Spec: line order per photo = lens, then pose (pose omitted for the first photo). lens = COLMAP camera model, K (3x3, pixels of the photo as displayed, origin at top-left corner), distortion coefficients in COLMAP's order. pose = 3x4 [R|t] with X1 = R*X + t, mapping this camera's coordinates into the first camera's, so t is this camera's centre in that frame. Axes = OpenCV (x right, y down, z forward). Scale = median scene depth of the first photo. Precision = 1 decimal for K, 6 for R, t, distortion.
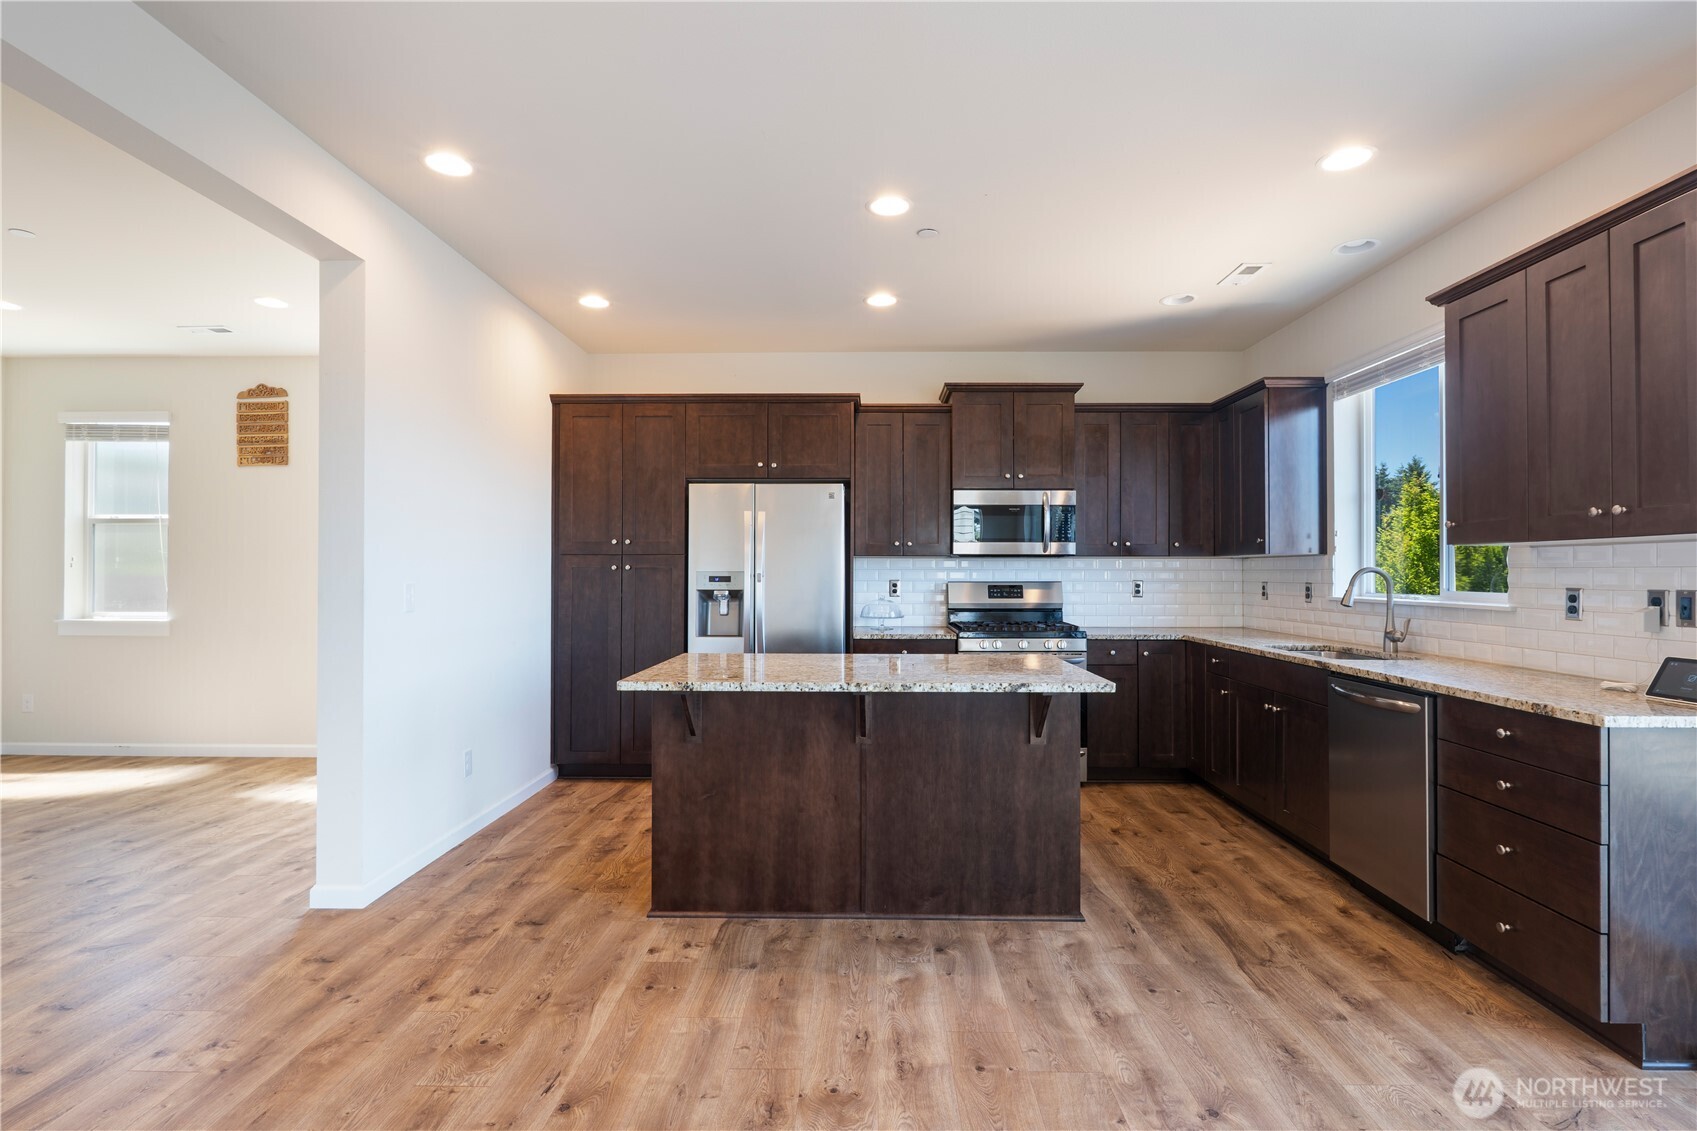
lens RADIAL K [[814.3, 0, 853.7], [0, 814.3, 566.8], [0, 0, 1]] dist [-0.005415, -0.000347]
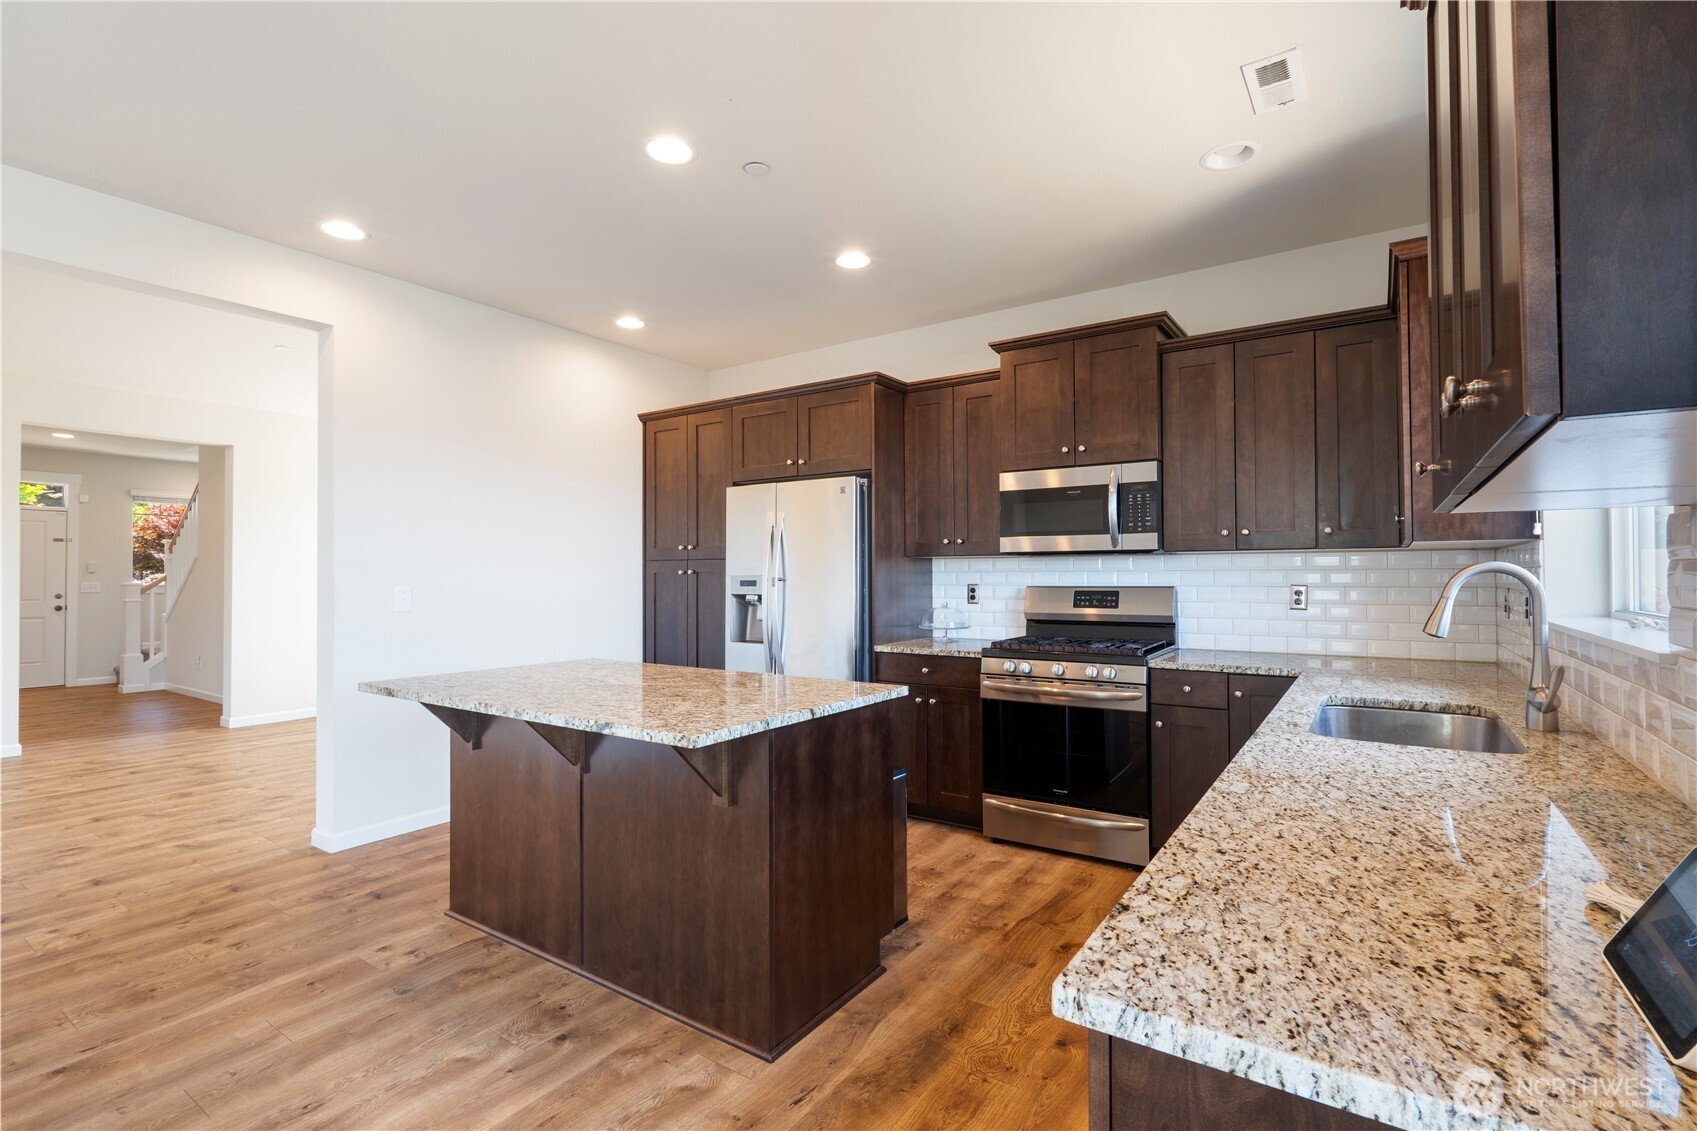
lens RADIAL K [[779.4, 0, 841.4], [0, 779.4, 566.8], [0, 0, 1]] dist [-0.004349, -0.000506]
pose [[0.836552, -0.011008, -0.547777, 0.687474], [0.009331, 0.999939, -0.005845, 0.002891], [0.547808, -0.000222, 0.836604, 0.441296]]
